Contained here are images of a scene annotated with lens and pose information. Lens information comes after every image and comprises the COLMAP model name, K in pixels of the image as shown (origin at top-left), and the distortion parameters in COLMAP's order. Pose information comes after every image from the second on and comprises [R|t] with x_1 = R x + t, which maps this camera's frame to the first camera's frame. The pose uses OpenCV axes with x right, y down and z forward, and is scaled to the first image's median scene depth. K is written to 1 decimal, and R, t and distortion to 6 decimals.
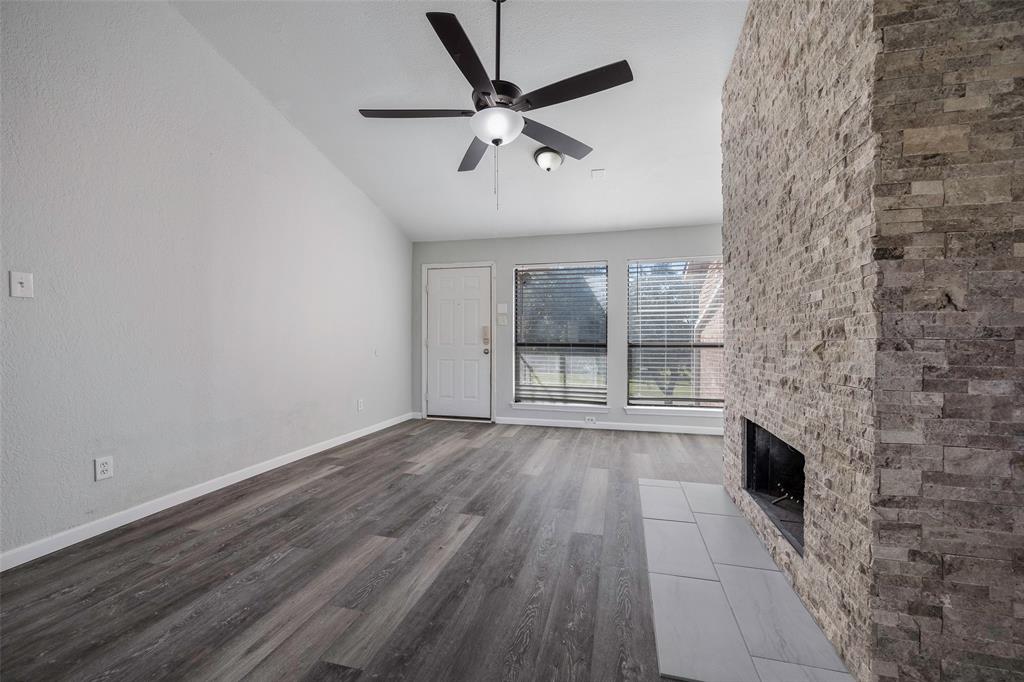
lens RADIAL K [[411.1, 0, 514.0], [0, 411.1, 338.7], [0, 0, 1]] dist [0.002057, -0.001460]
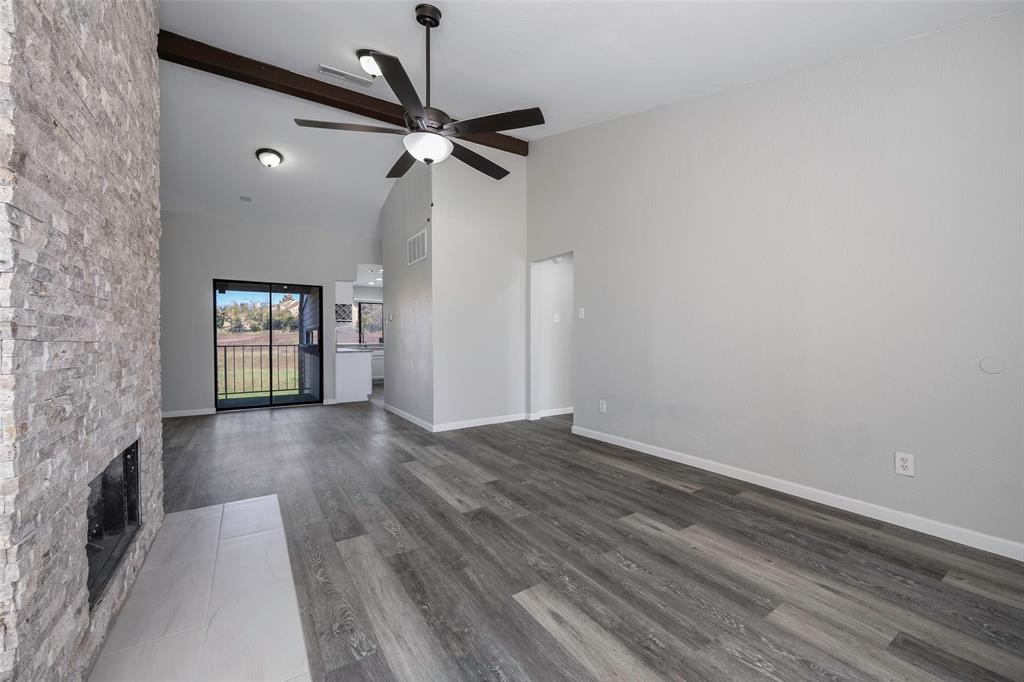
lens RADIAL K [[411.1, 0, 509.2], [0, 411.1, 340.7], [0, 0, 1]] dist [0.002057, -0.001460]
pose [[-0.682822, 0.004903, -0.730569, 0.515259], [0.006740, 0.999977, 0.000411, 0.012501], [0.730554, -0.004644, -0.682839, 1.583234]]
